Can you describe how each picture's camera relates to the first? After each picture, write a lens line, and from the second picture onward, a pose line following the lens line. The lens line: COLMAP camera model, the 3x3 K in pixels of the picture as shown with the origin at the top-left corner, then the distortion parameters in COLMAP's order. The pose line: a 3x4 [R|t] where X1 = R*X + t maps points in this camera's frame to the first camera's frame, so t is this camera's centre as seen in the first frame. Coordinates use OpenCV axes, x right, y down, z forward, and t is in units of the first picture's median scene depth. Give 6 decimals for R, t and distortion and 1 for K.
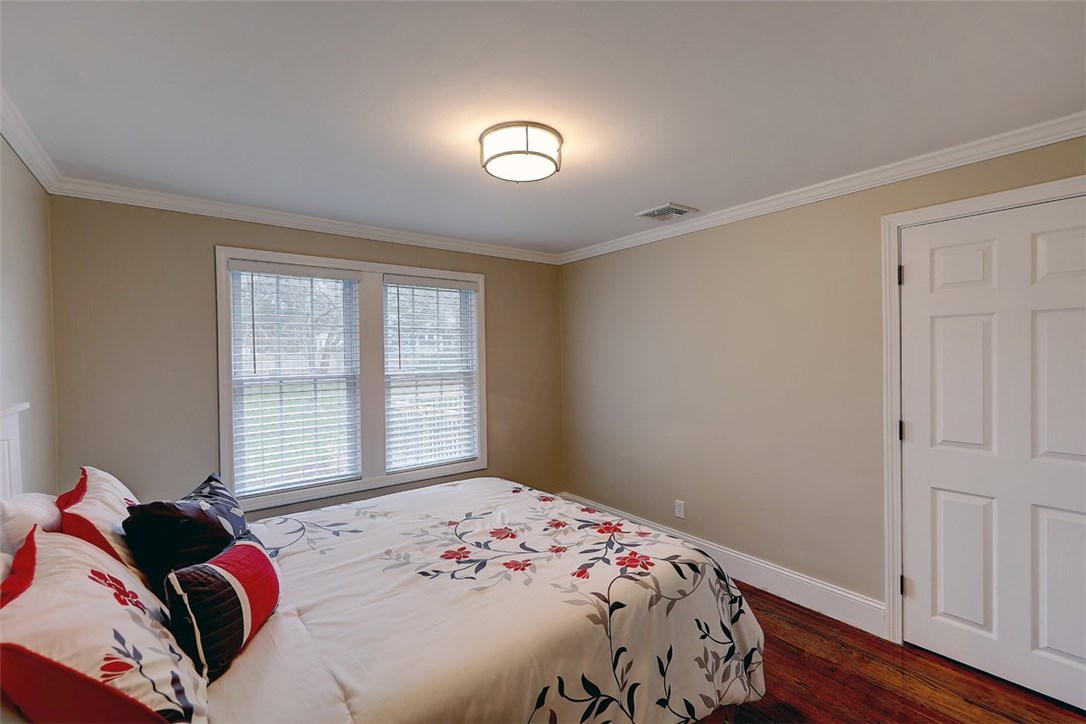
lens RADIAL K [[480.6, 0, 541.9], [0, 480.6, 356.4], [0, 0, 1]] dist [0.000930, -0.000372]
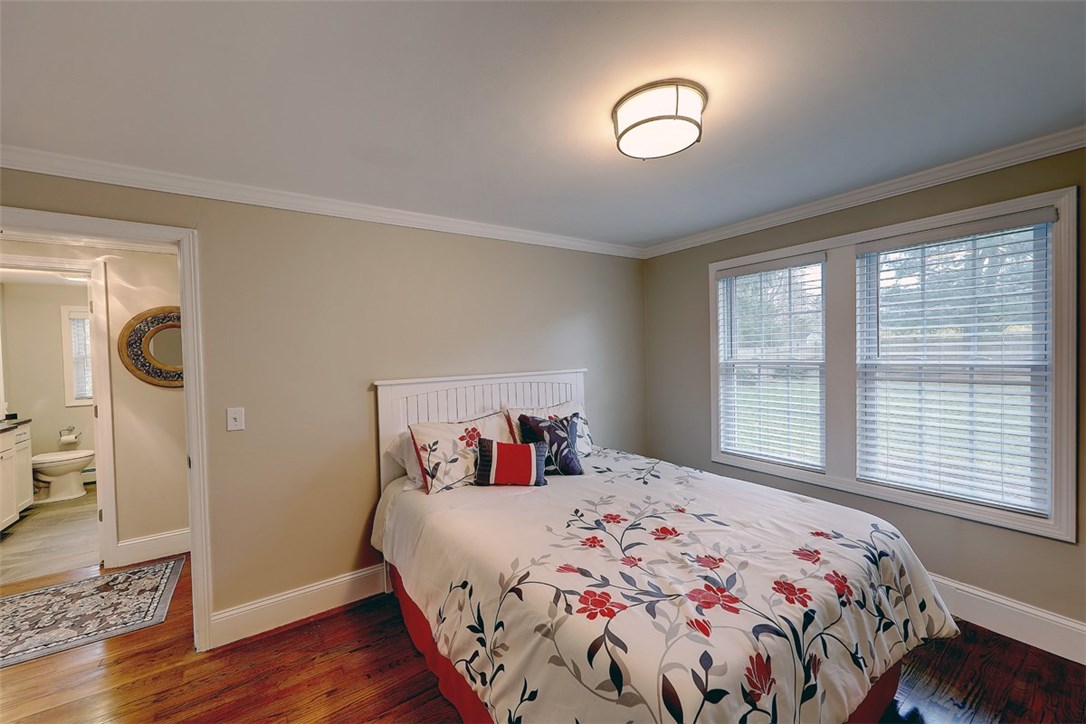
lens RADIAL K [[420.4, 0, 540.1], [0, 420.4, 366.5], [0, 0, 1]] dist [0.001694, 0.000307]
pose [[-0.077155, 0.048600, -0.995834, 0.752154], [0.022782, 0.998636, 0.046971, -0.008408], [0.996759, -0.019063, -0.078157, 0.818744]]
